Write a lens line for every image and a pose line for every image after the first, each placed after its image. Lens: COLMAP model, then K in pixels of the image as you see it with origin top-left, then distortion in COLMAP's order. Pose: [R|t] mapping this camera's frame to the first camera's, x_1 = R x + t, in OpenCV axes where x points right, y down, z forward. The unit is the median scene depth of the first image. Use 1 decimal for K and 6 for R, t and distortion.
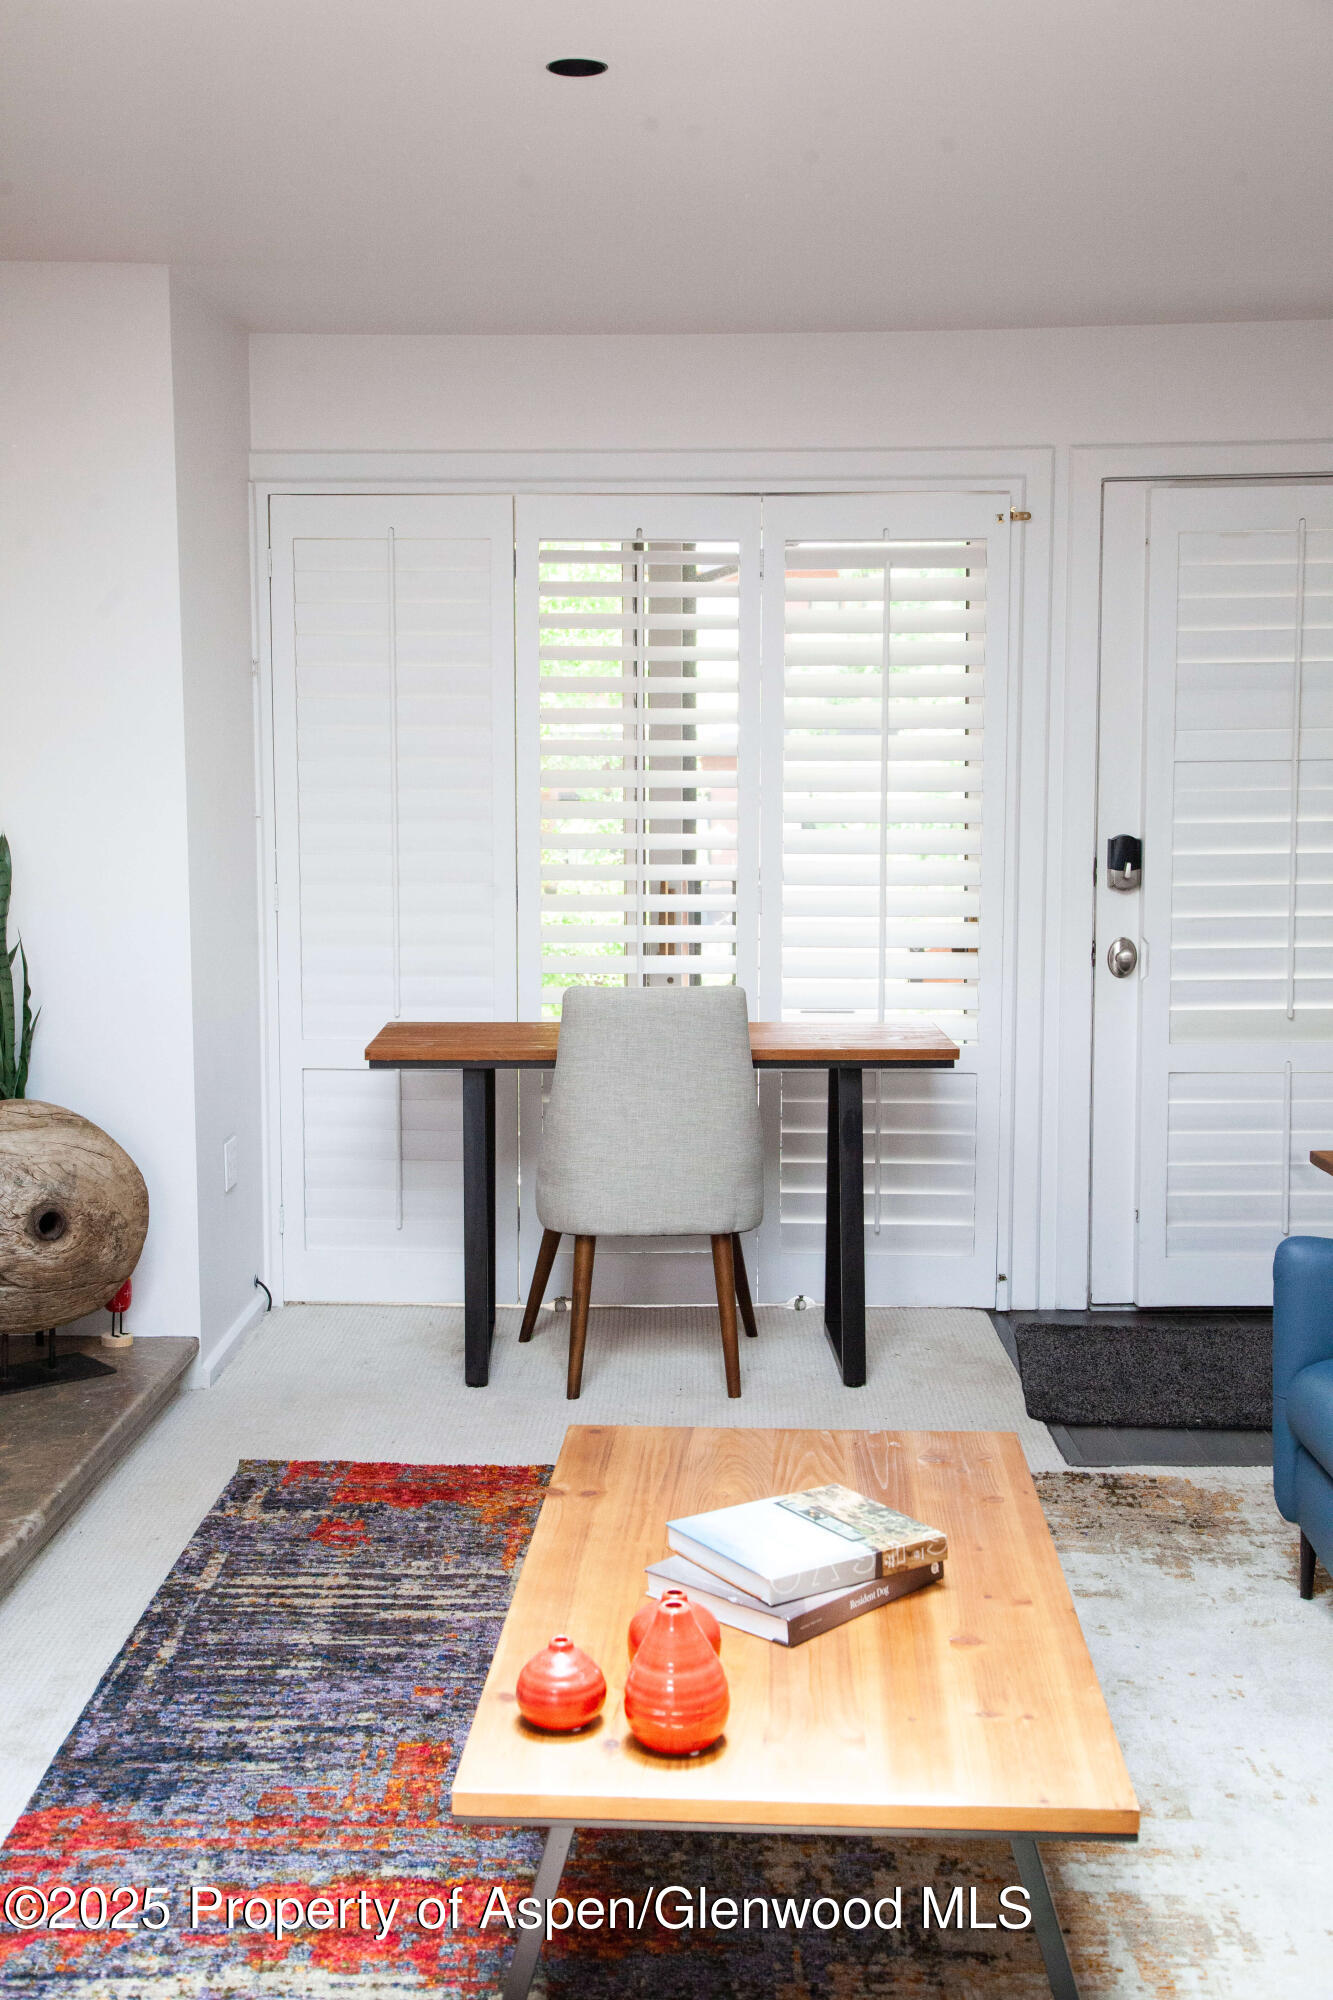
lens RADIAL K [[2230.7, 0, 665.2], [0, 2230.7, 991.6], [0, 0, 1]] dist [0.072382, -0.009358]
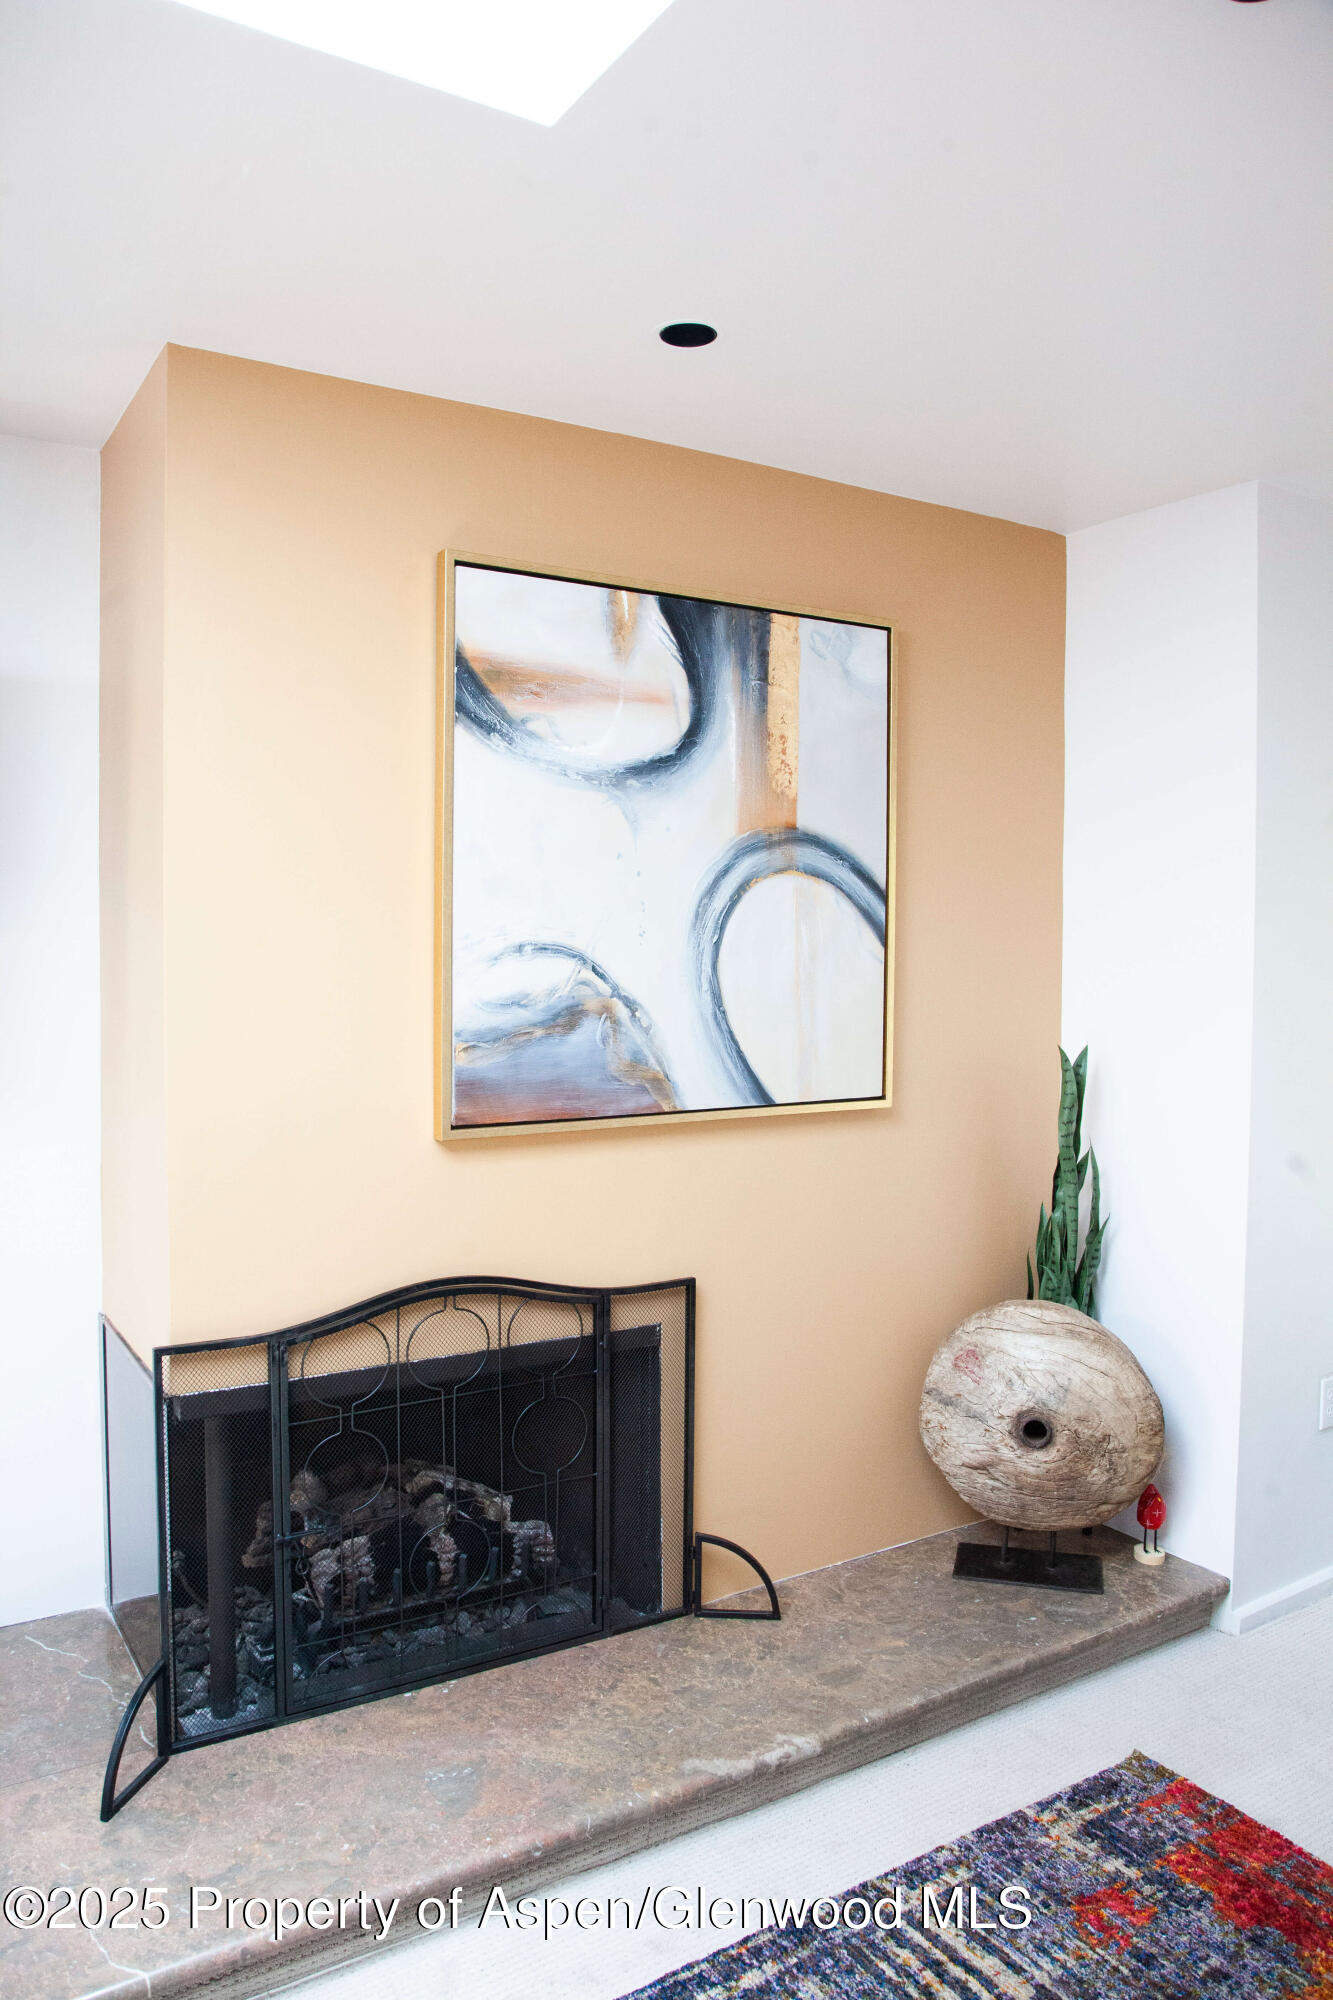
lens RADIAL K [[1389.9, 0, 664.5], [0, 1389.9, 1050.2], [0, 0, 1]] dist [-0.040247, 0.002500]
pose [[0.547941, 0.046437, -0.835227, 0.150501], [-0.085841, 0.996308, -0.000923, -0.054337], [0.832101, 0.072203, 0.549905, 0.503083]]
